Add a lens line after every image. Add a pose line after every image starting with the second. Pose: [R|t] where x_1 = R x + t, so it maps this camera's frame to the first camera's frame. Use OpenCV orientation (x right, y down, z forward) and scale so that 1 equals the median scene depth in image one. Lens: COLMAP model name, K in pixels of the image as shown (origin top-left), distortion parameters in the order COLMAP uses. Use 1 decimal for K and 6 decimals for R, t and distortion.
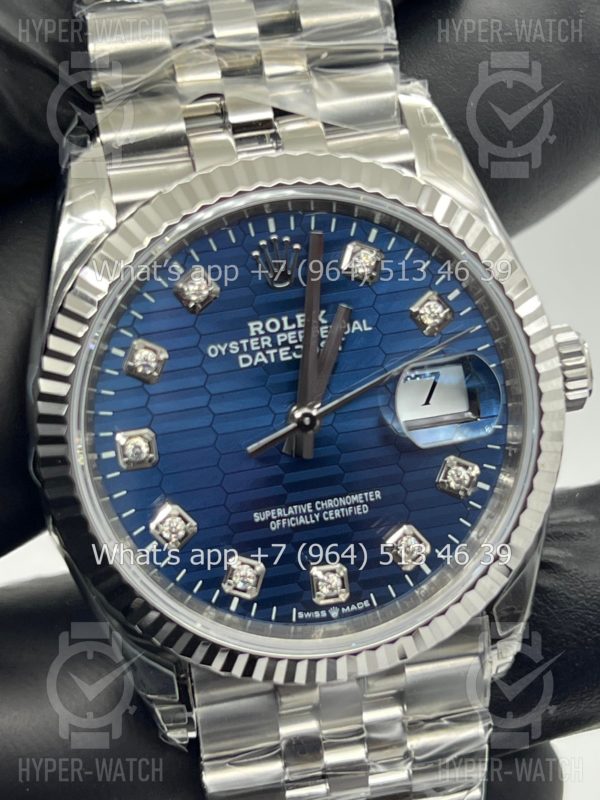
lens RADIAL K [[1958.7, 0, 297.8], [0, 1958.7, 402.4], [0, 0, 1]] dist [0.275238, 0.000000]
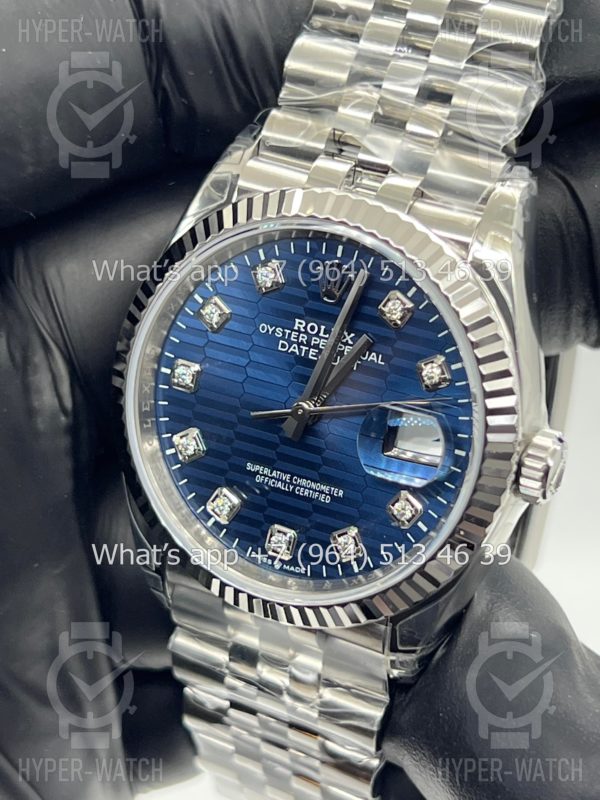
lens RADIAL K [[1958.7, 0, 298.8], [0, 1958.7, 396.4], [0, 0, 1]] dist [0.275238, 0.000000]
pose [[0.795611, 0.414062, -0.442216, 0.527033], [-0.365865, 0.910218, 0.194026, -0.230305], [0.482852, 0.007422, 0.875670, -0.058552]]
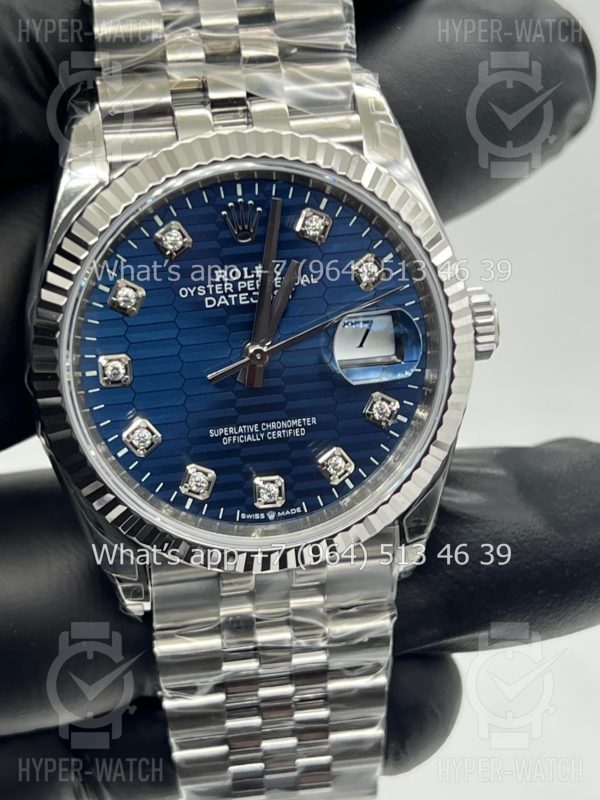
lens RADIAL K [[1958.7, 0, 299.4], [0, 1958.7, 404.0], [0, 0, 1]] dist [0.275238, 0.000000]
pose [[0.997787, 0.063137, 0.020866, 0.006359], [-0.064186, 0.996467, 0.054158, -0.027534], [-0.017373, -0.055377, 0.998314, -0.196864]]
